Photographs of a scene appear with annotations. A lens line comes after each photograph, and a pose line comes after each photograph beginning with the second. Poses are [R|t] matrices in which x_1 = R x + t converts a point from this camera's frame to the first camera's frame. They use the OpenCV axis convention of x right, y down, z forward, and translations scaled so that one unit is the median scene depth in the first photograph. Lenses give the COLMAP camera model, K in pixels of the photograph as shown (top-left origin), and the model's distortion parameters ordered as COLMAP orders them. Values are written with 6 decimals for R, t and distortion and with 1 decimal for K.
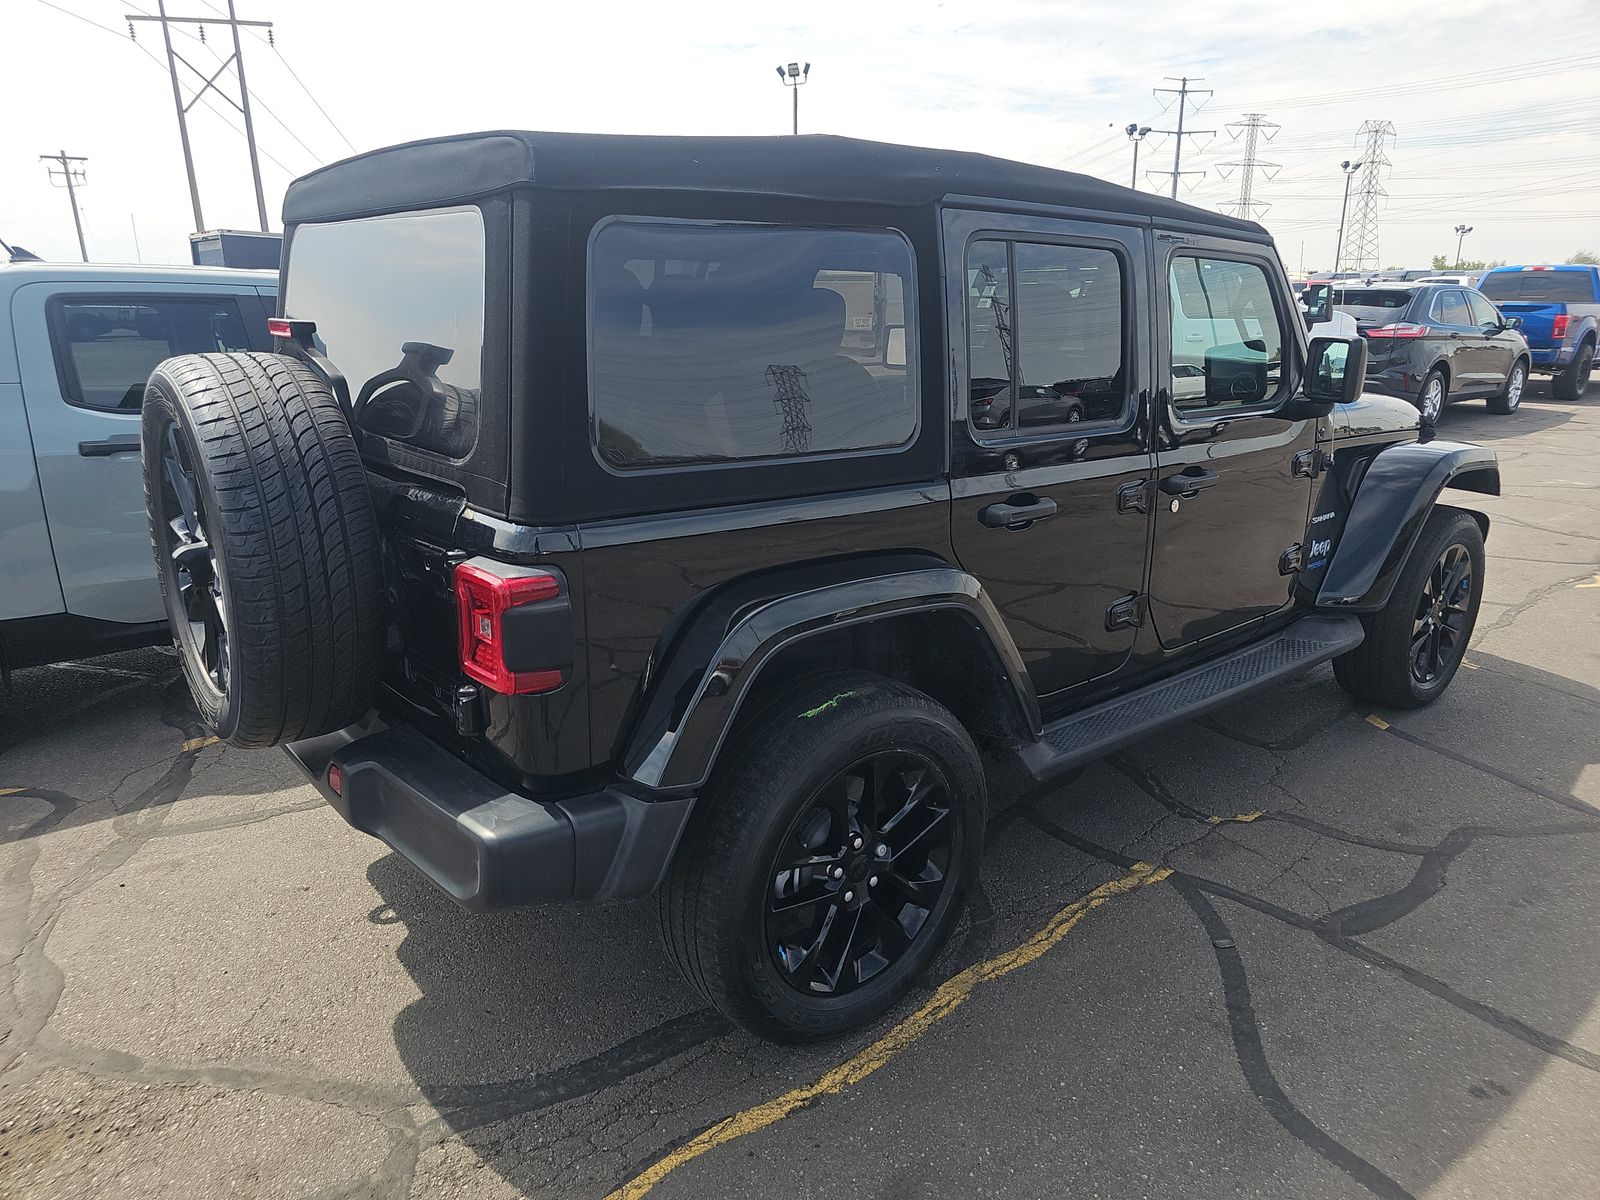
lens RADIAL K [[1080.8, 0, 820.8], [0, 1080.8, 597.7], [0, 0, 1]] dist [-0.001012, -0.001029]
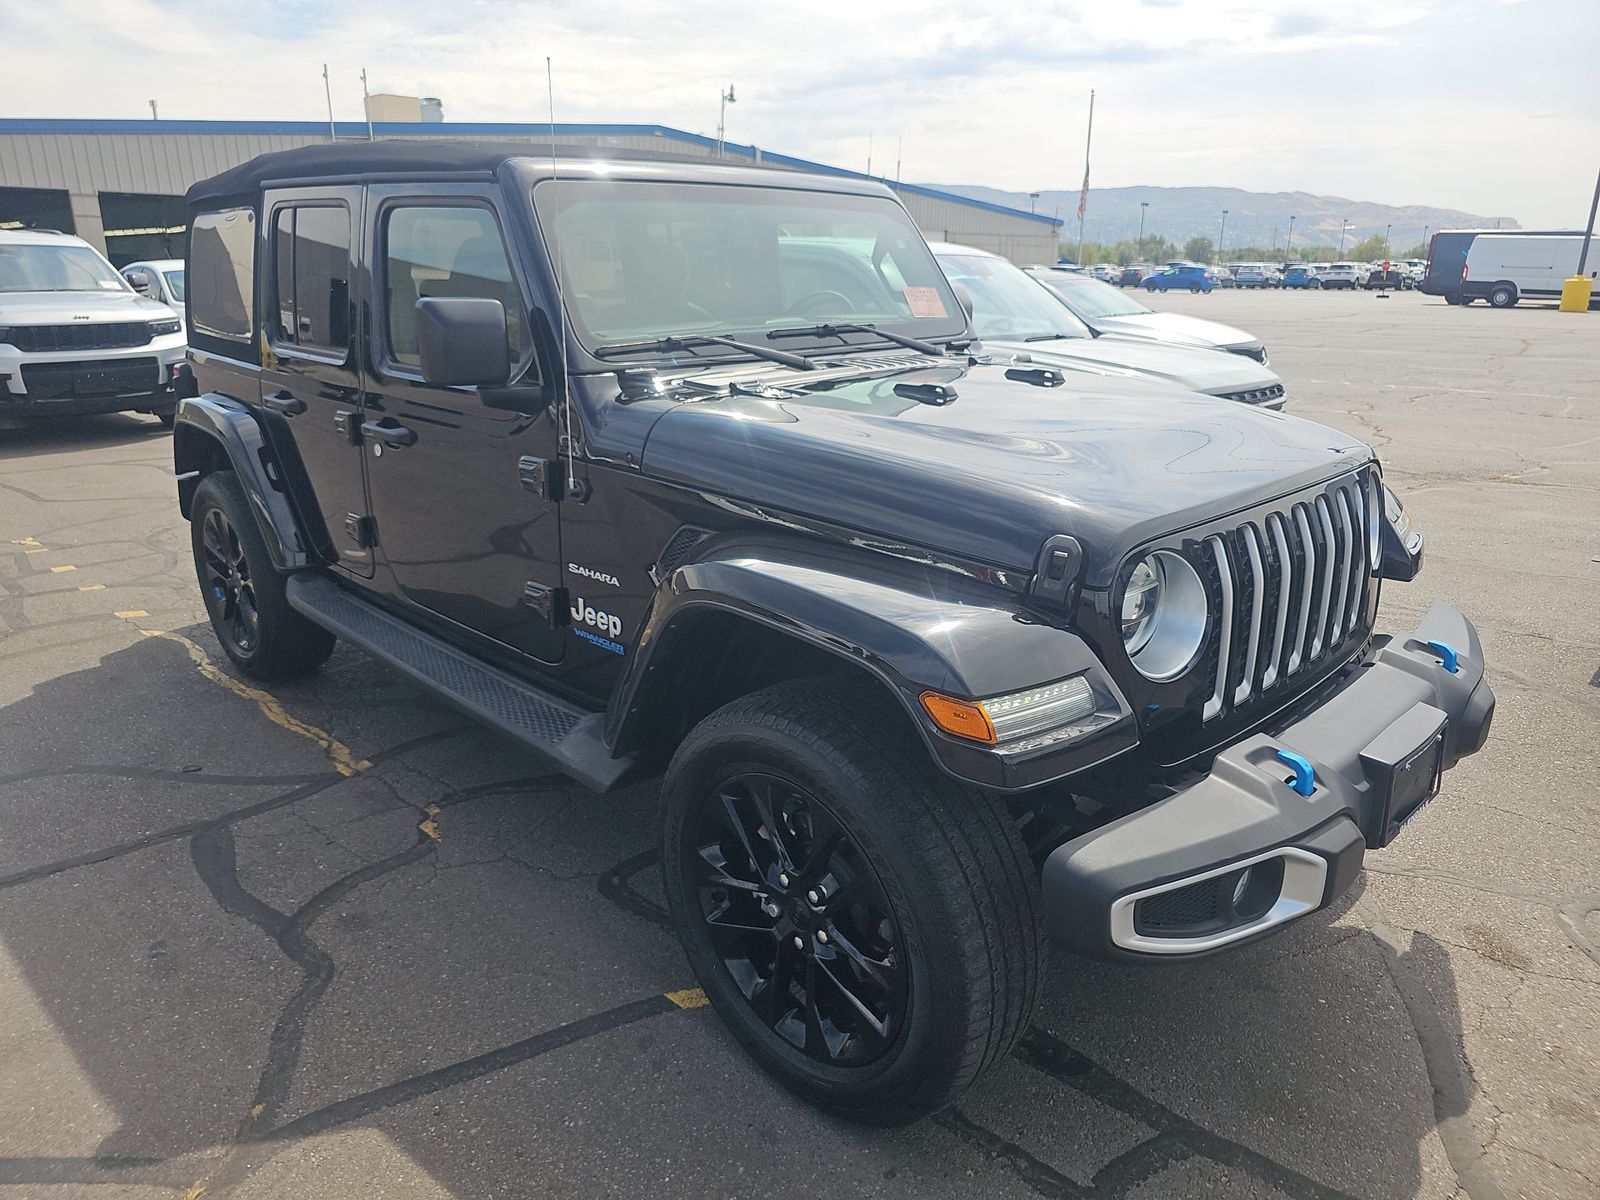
lens RADIAL K [[1080.8, 0, 820.8], [0, 1080.8, 597.7], [0, 0, 1]] dist [-0.001012, -0.001029]
pose [[0.080830, 0.276507, -0.957607, 1.399975], [-0.299229, 0.923165, 0.241305, -0.334836], [0.950752, 0.267039, 0.157358, 1.257861]]
